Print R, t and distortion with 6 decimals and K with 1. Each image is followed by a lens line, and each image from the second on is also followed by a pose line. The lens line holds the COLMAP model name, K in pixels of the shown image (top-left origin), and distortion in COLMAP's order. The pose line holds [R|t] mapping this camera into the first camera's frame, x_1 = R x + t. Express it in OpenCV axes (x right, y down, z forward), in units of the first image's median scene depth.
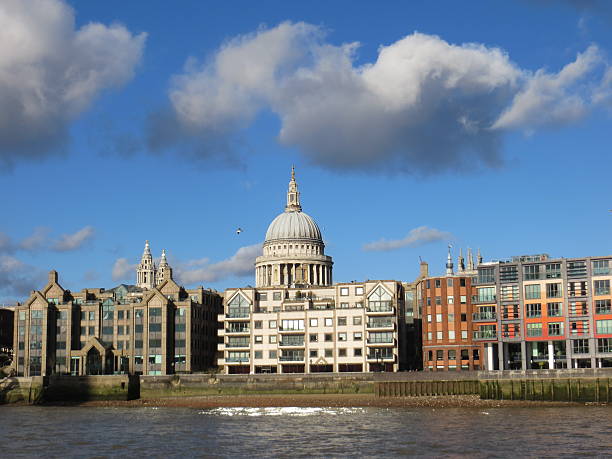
lens RADIAL K [[989.1, 0, 306.8], [0, 989.1, 228.7], [0, 0, 1]] dist [-0.108630, -0.026378]
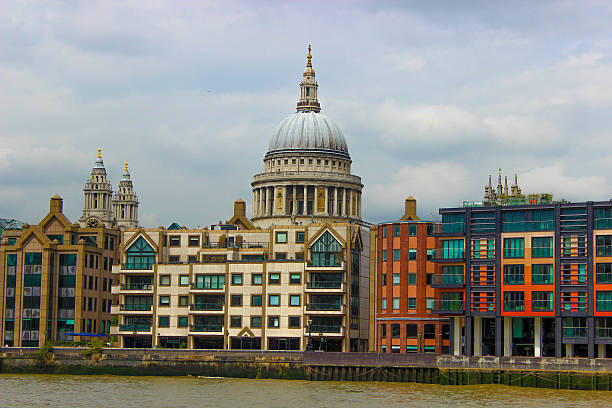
lens RADIAL K [[1421.6, 0, 306.3], [0, 1421.6, 204.3], [0, 0, 1]] dist [0.058134, 0.079250]
pose [[0.998756, 0.021397, -0.045050, 0.100200], [-0.018991, 0.998405, 0.053172, -0.015709], [0.046115, -0.052250, 0.997569, -0.030620]]
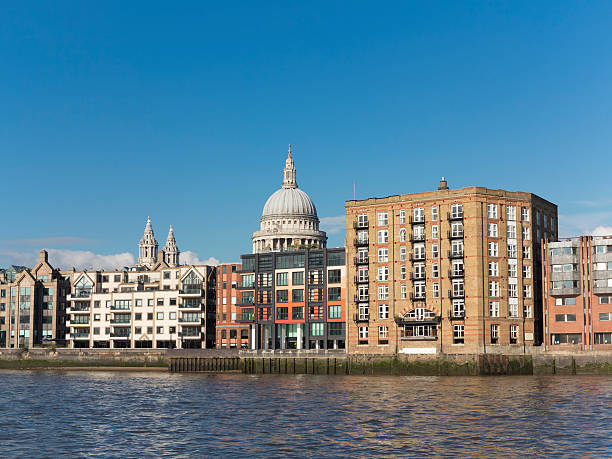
lens RADIAL K [[989.1, 0, 306.8], [0, 989.1, 228.7], [0, 0, 1]] dist [-0.108630, -0.026378]
pose [[0.996681, -0.001878, -0.081386, 0.279083], [0.004448, 0.999497, 0.031406, -0.022166], [0.081286, -0.031664, 0.996188, -0.086366]]
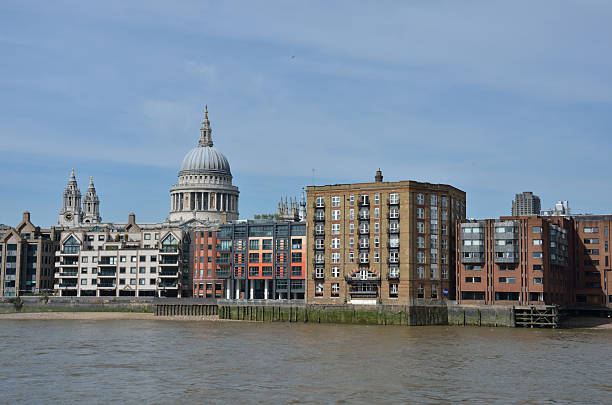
lens RADIAL K [[941.4, 0, 304.6], [0, 941.4, 210.6], [0, 0, 1]] dist [0.187412, 0.134974]
pose [[0.999172, 0.021766, 0.034365, 0.203987], [-0.024085, 0.997354, 0.068597, -0.064966], [-0.032781, -0.069368, 0.997052, -0.293059]]
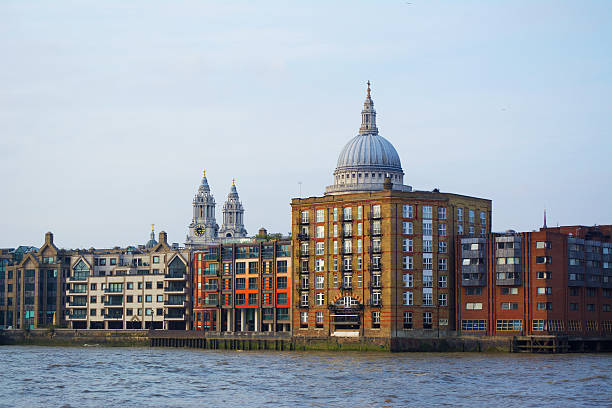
lens RADIAL K [[1308.1, 0, 305.8], [0, 1308.1, 203.7], [0, 0, 1]] dist [-0.005511, -0.016208]
pose [[0.980246, -0.007201, -0.197650, 0.507755], [0.020022, 0.997816, 0.062944, -0.094424], [0.196765, -0.065658, 0.978250, -0.465084]]
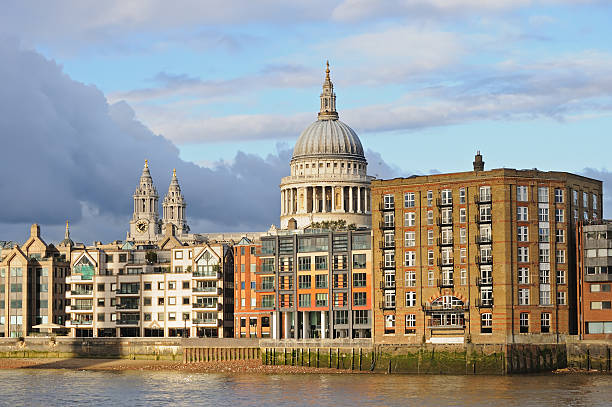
lens RADIAL K [[1393.4, 0, 306.1], [0, 1393.4, 203.4], [0, 0, 1]] dist [-0.182107, 0.347921]
pose [[0.992607, -0.009317, -0.121018, 0.327524], [0.017361, 0.997696, 0.065588, -0.075869], [0.120128, -0.067204, 0.990481, -0.355429]]
